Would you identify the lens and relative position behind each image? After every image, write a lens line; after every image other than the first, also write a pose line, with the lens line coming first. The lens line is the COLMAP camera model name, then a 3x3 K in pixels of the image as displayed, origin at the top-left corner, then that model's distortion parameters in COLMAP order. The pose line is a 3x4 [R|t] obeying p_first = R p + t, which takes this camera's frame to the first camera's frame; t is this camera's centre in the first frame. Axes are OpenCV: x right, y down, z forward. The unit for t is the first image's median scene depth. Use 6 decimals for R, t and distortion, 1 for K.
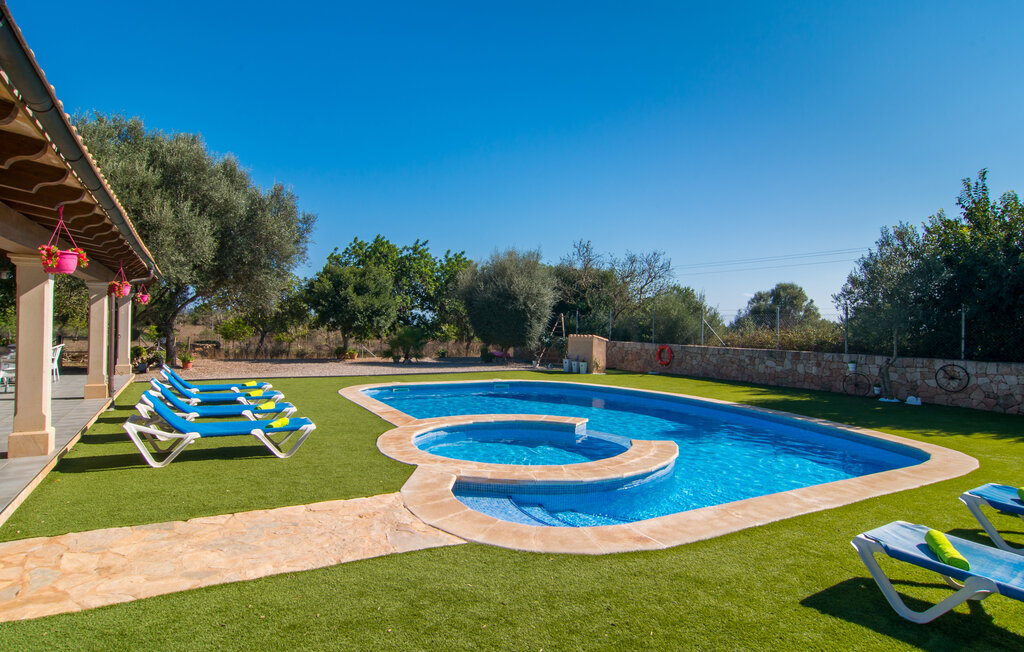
lens RADIAL K [[547.9, 0, 516.6], [0, 547.9, 320.0], [0, 0, 1]] dist [-0.003261, 0.001711]
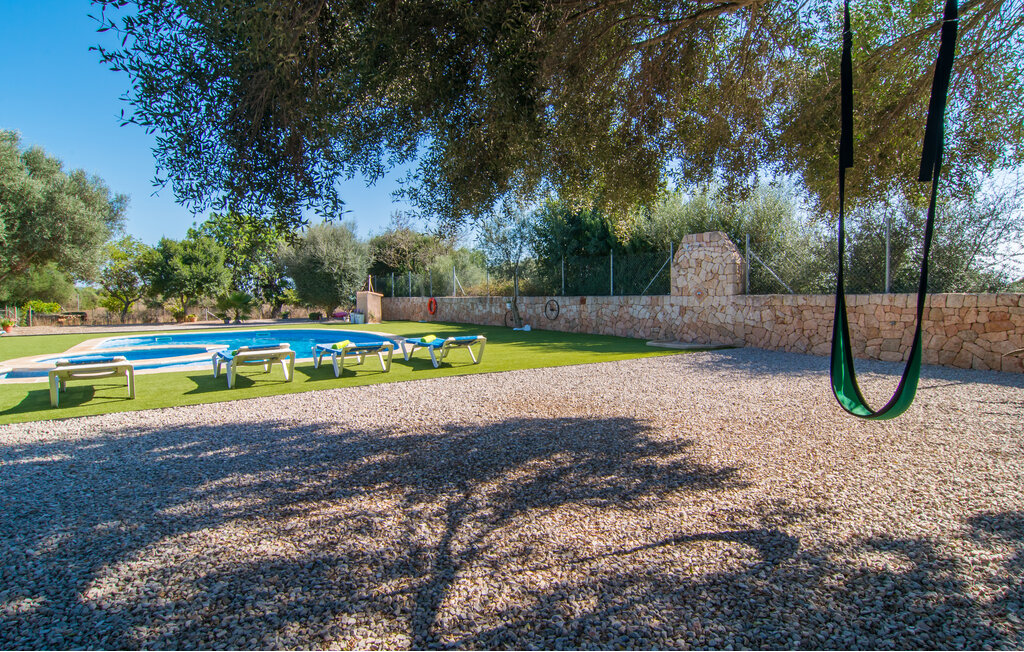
lens RADIAL K [[547.9, 0, 510.7], [0, 547.9, 327.0], [0, 0, 1]] dist [-0.003261, 0.001711]
pose [[0.997565, -0.039515, 0.057474, 0.310253], [0.035249, 0.996677, 0.073439, 0.022901], [-0.060185, -0.071234, 0.995642, -0.176082]]
